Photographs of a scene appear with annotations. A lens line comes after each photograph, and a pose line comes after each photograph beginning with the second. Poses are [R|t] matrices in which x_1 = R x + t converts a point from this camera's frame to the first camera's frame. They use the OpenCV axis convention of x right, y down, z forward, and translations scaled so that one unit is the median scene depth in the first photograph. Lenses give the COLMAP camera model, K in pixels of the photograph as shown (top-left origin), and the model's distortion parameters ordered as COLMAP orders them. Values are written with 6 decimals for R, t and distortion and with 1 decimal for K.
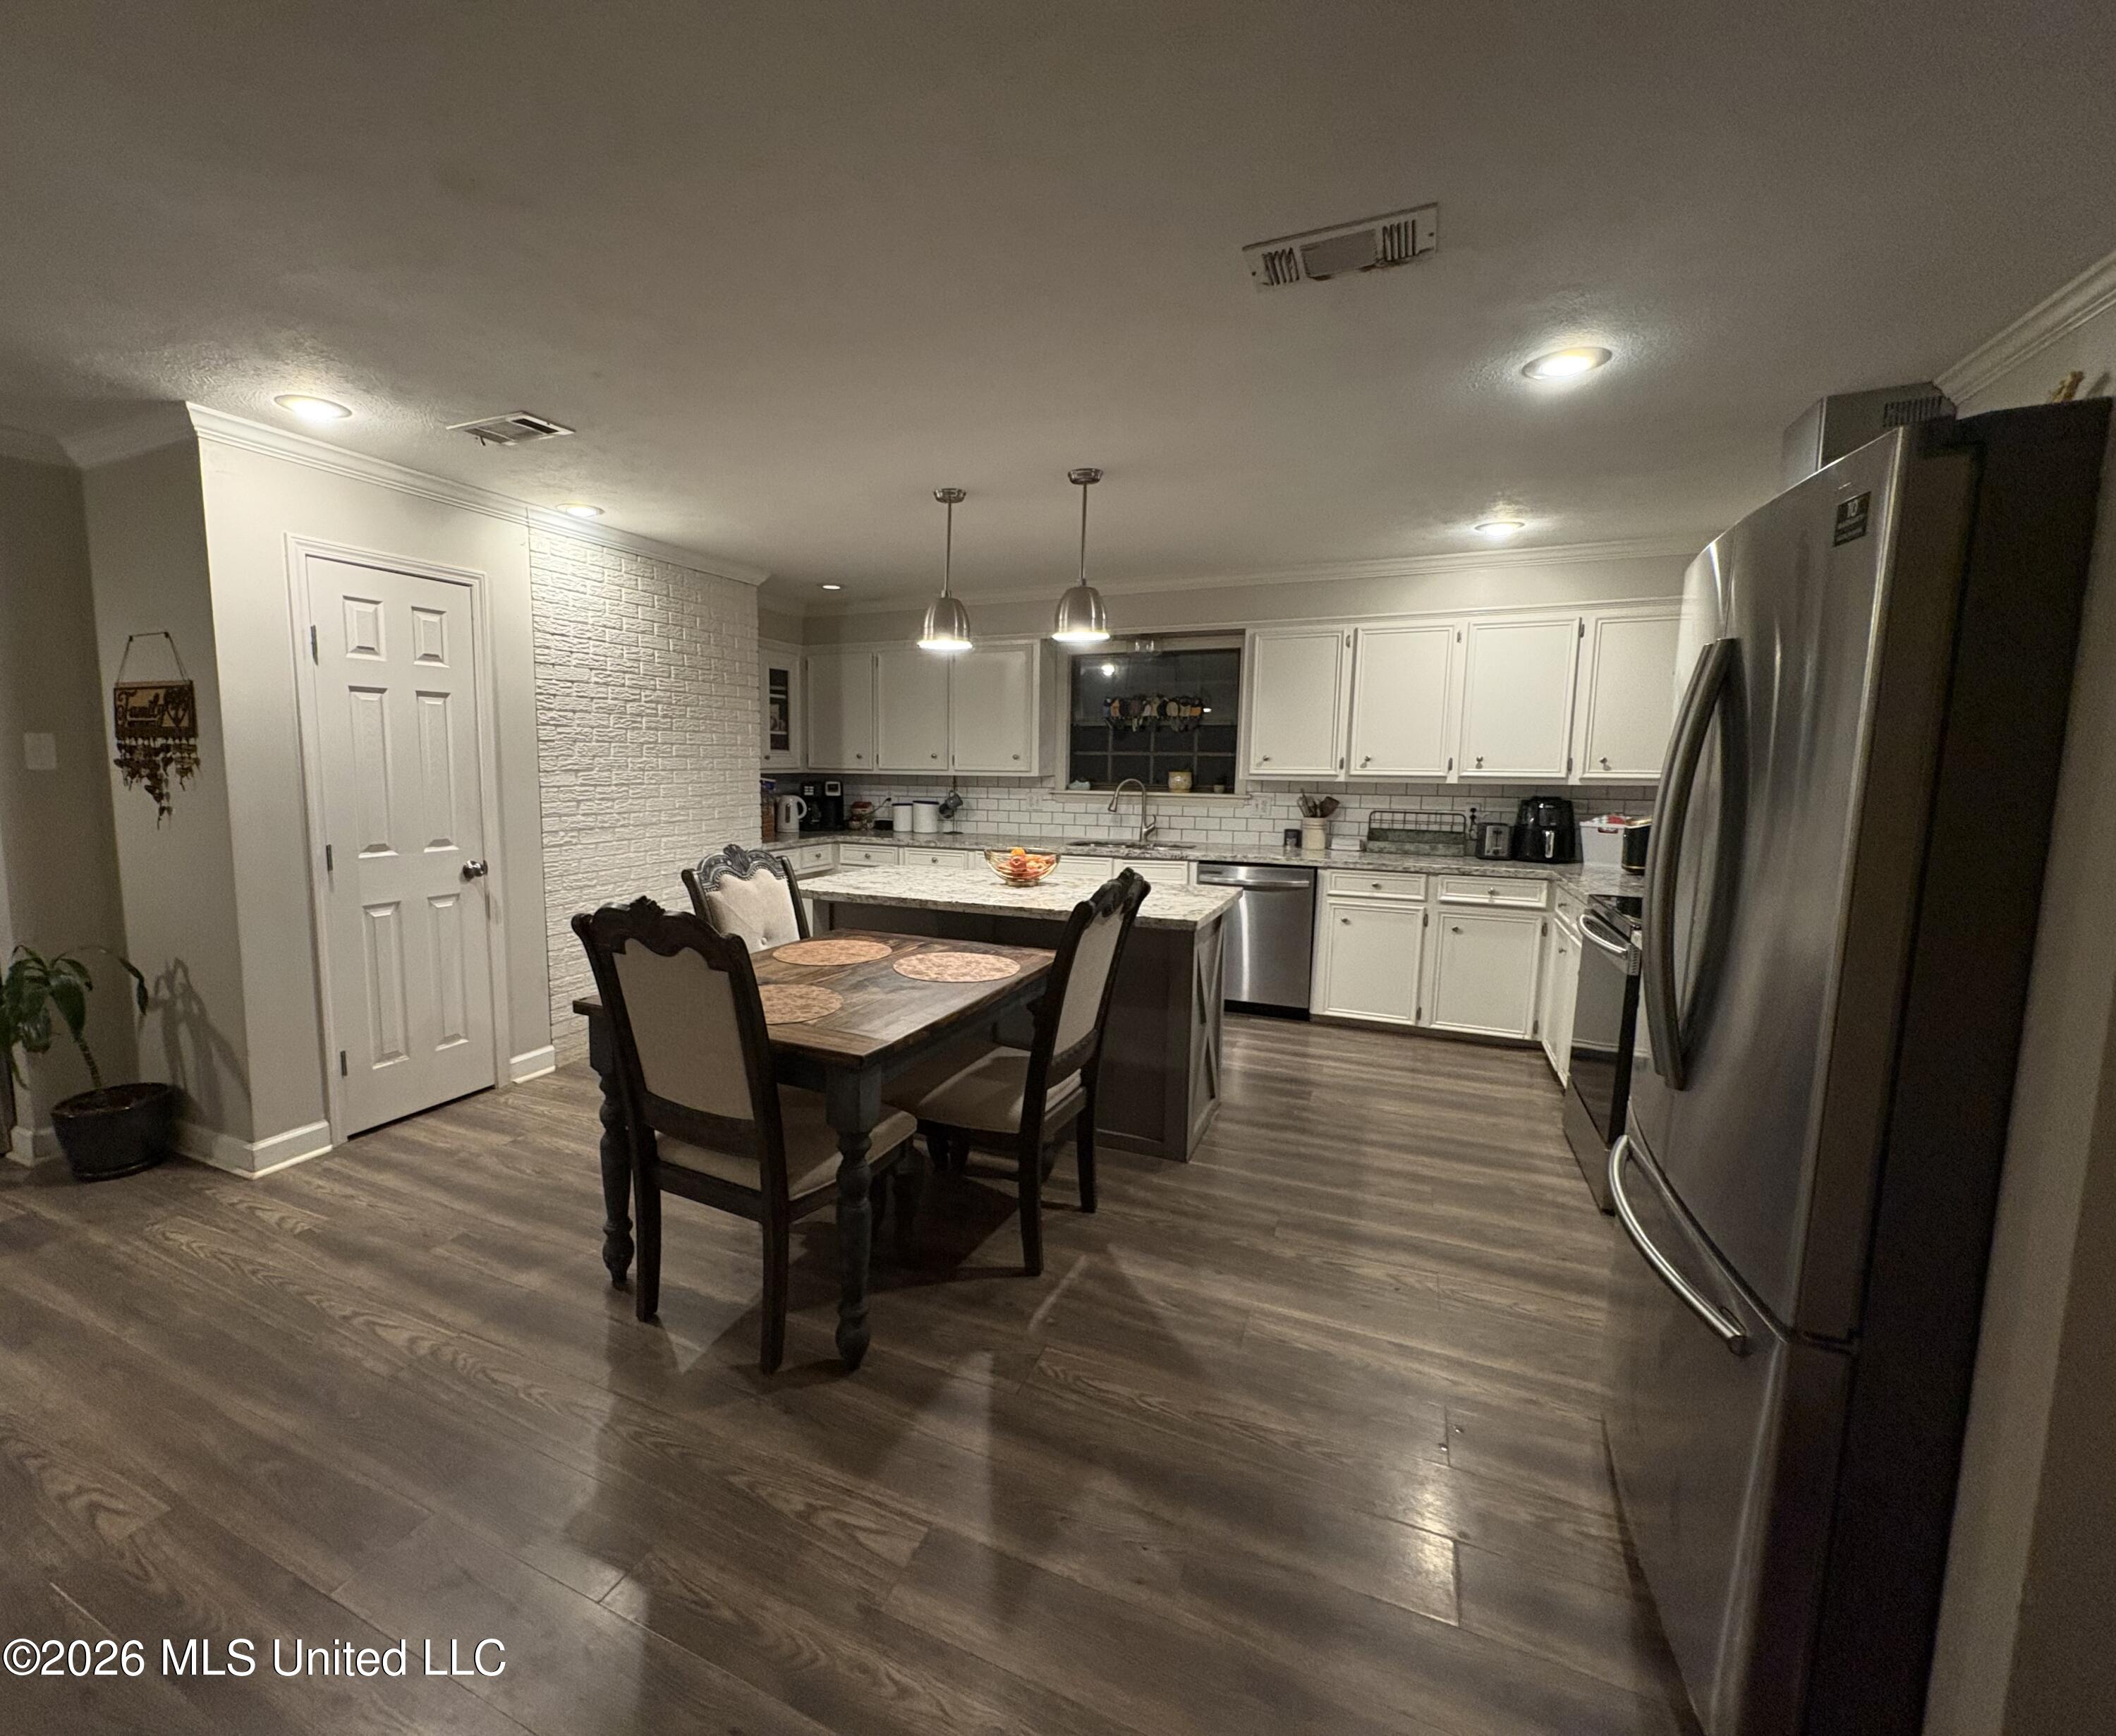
lens RADIAL K [[923.5, 0, 956.9], [0, 923.5, 868.4], [0, 0, 1]] dist [0.000101, 0.000804]
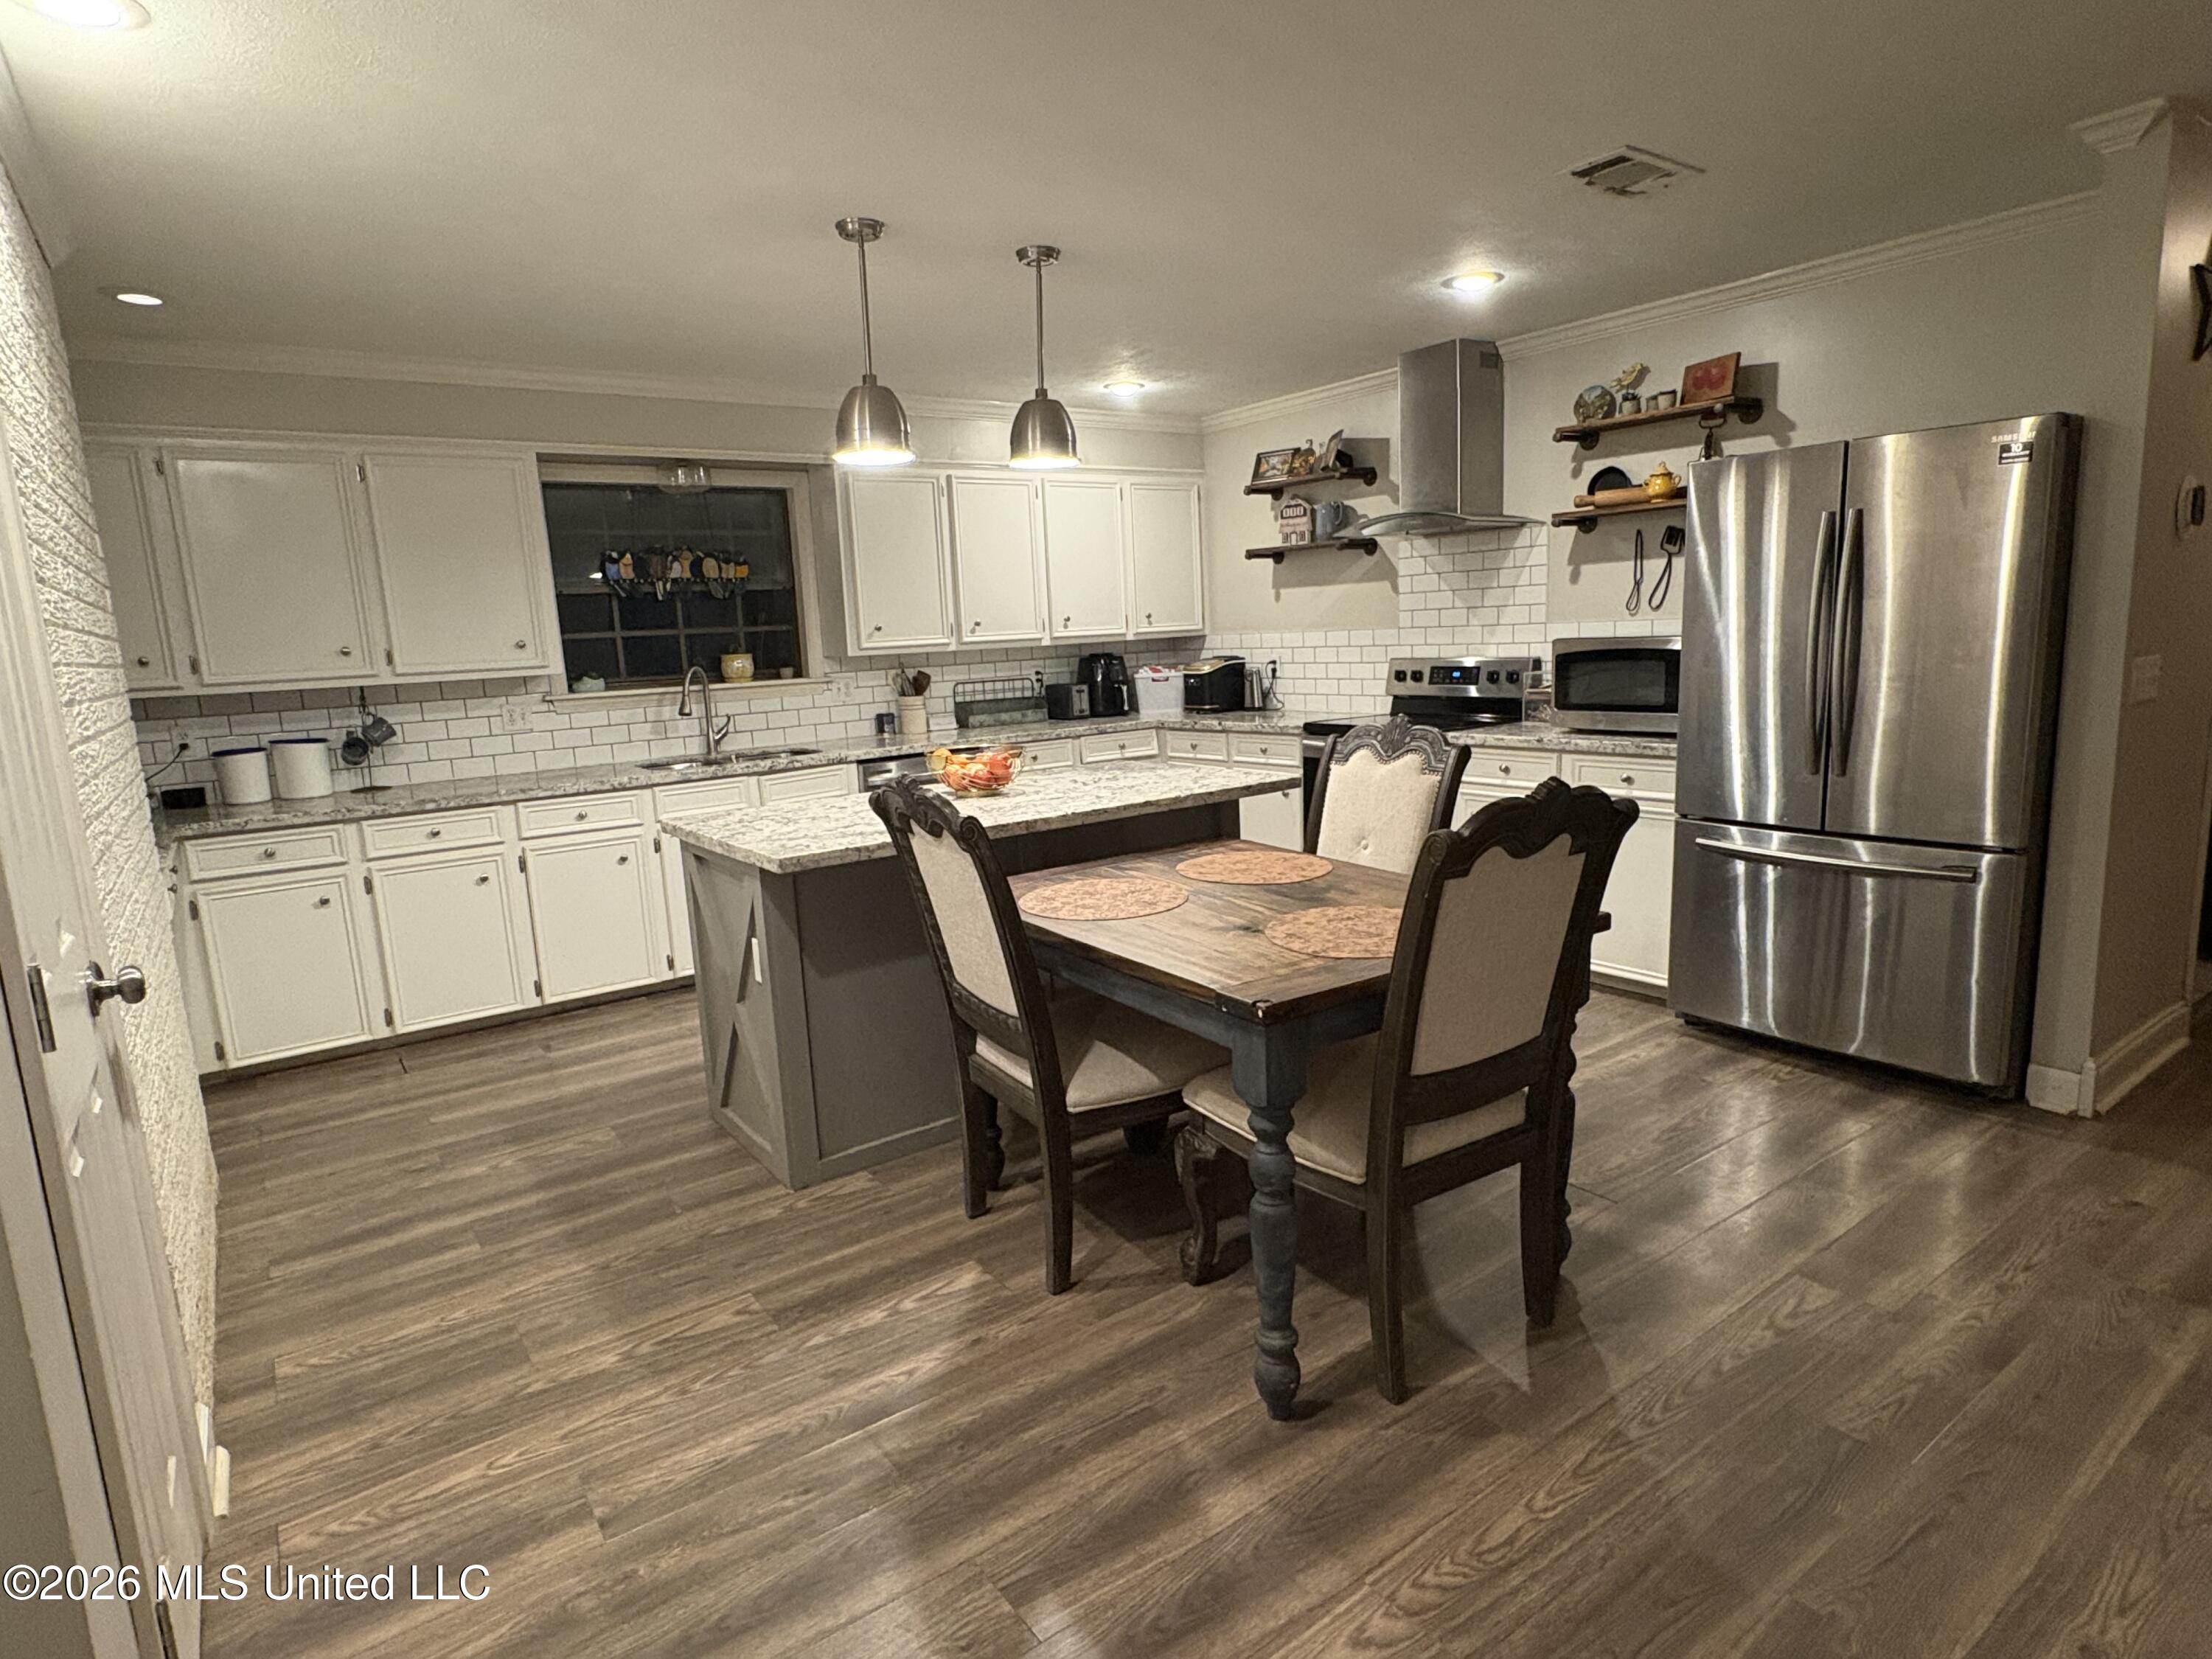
lens RADIAL K [[1204.5, 0, 1095.3], [0, 1204.5, 831.2], [0, 0, 1]] dist [-0.000293, 0.000962]
pose [[0.476763, -0.178212, 0.860777, -0.585127], [0.154685, 0.980961, 0.117419, -0.042480], [-0.865315, 0.077169, 0.495253, 0.355828]]
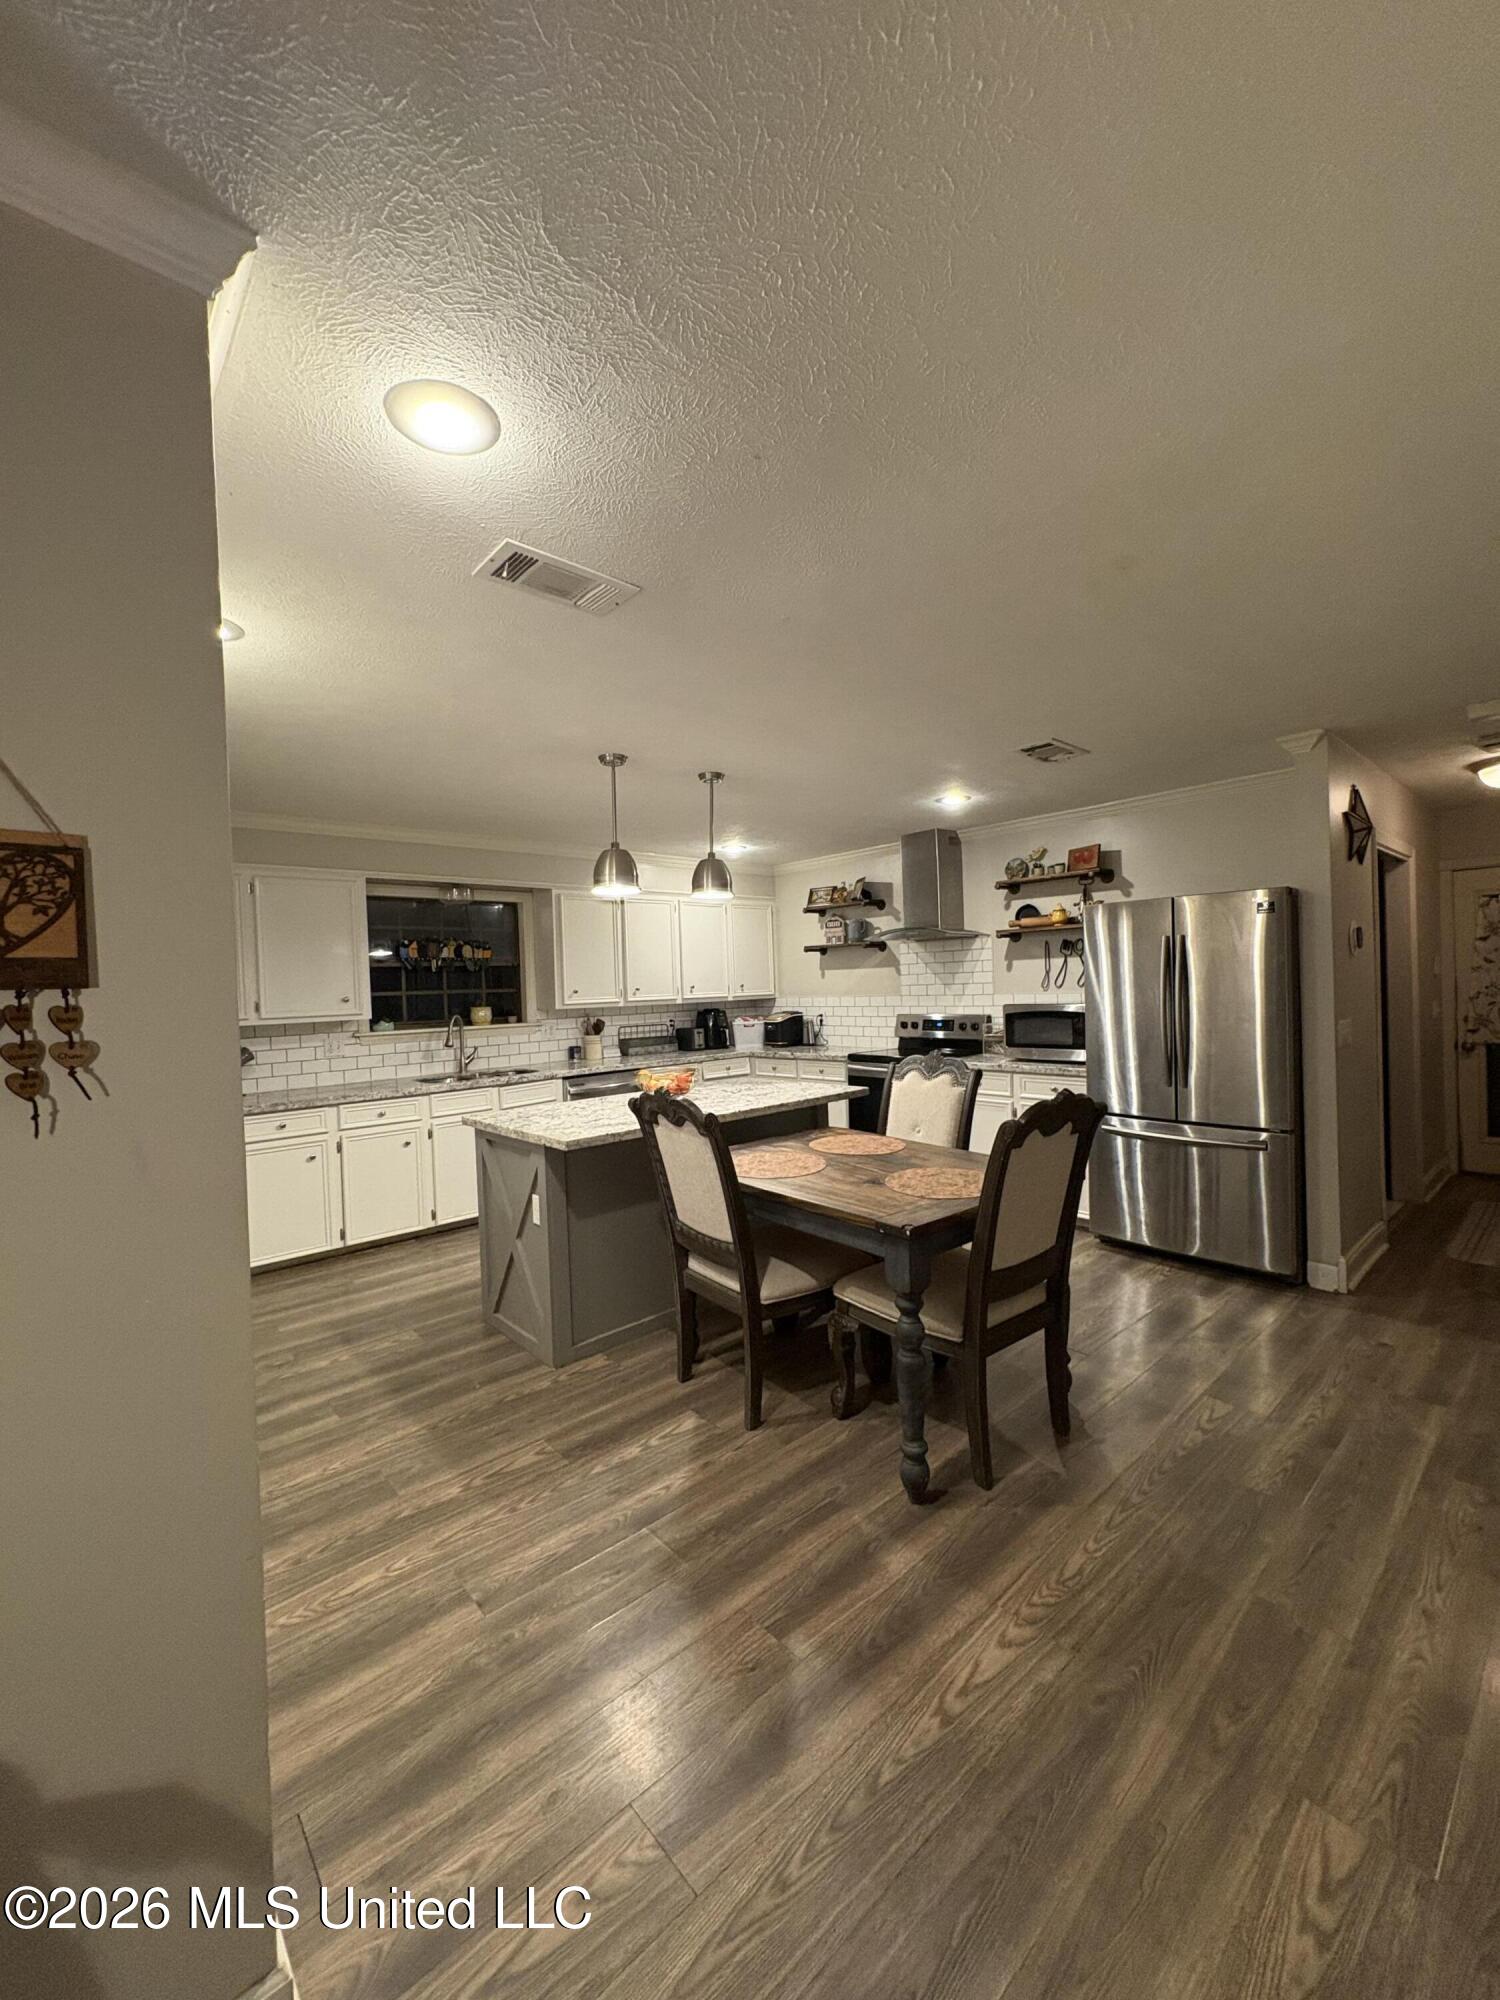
lens RADIAL K [[798.3, 0, 750.3], [0, 798.3, 997.1], [0, 0, 1]] dist [0.000148, 0.000470]
pose [[0.377561, -0.035073, 0.925320, -0.659983], [0.145069, 0.989184, -0.021699, -0.058663], [-0.914551, 0.142428, 0.378565, 0.407815]]
